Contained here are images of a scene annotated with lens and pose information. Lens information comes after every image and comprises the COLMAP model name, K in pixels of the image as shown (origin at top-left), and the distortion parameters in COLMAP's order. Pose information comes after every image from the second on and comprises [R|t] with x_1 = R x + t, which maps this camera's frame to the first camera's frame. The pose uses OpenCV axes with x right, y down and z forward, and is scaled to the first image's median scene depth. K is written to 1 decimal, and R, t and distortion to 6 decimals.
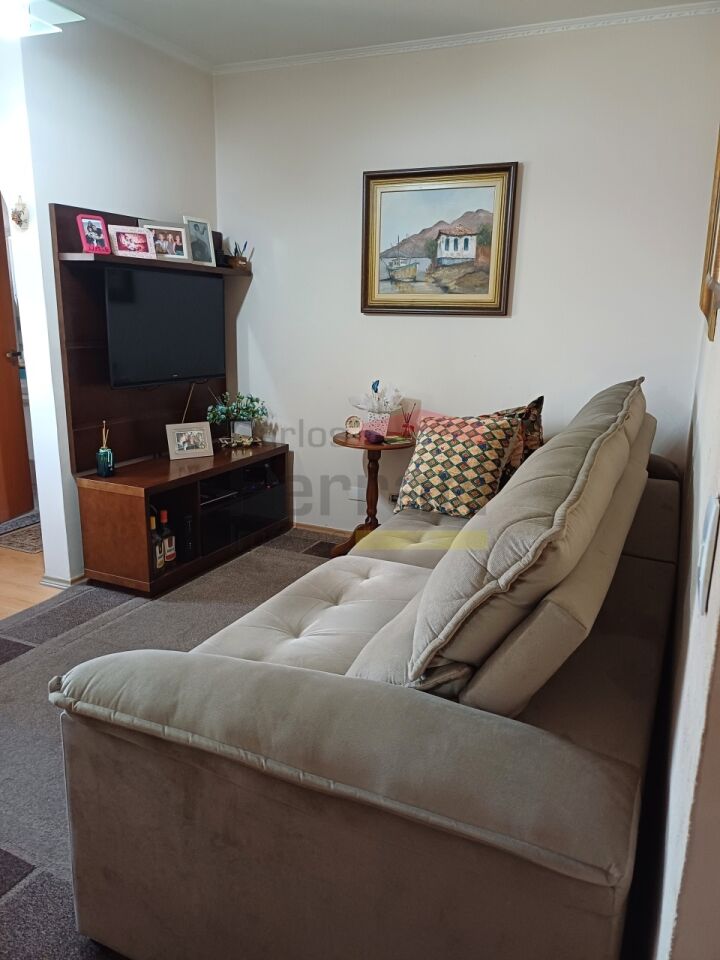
lens RADIAL K [[701.0, 0, 360.0], [0, 701.0, 480.0], [0, 0, 1]] dist [0.090215, -0.148079]
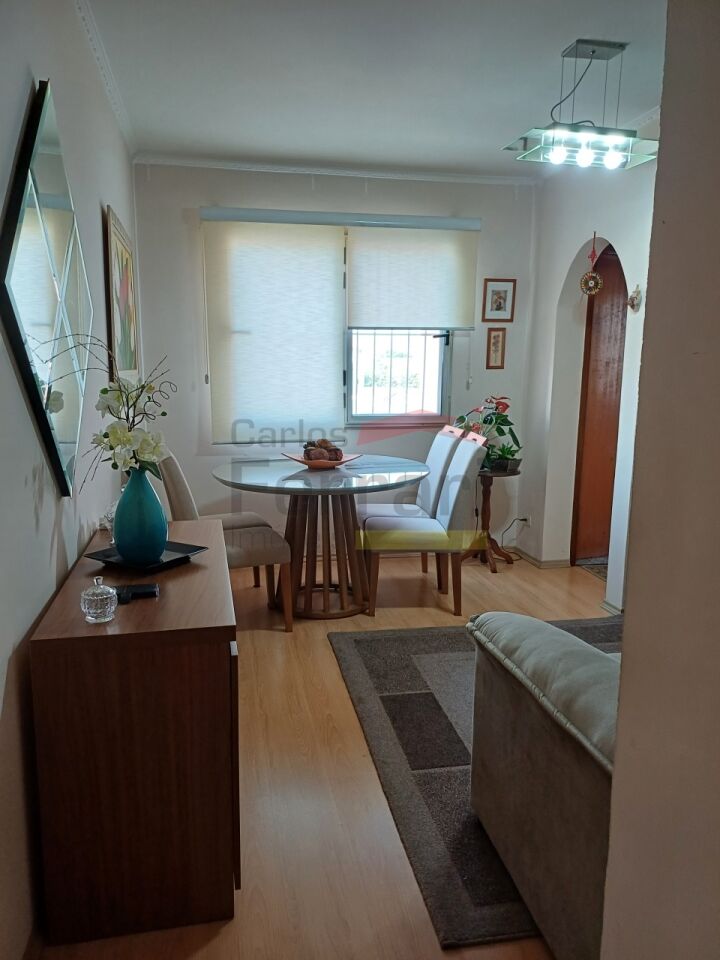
lens RADIAL K [[708.8, 0, 355.8], [0, 708.8, 494.6], [0, 0, 1]] dist [0.072629, -0.082706]
pose [[0.581465, 0.133350, -0.802568, 0.266895], [-0.195117, 0.980543, 0.021559, 0.020055], [0.789827, 0.144059, 0.596171, -0.062053]]
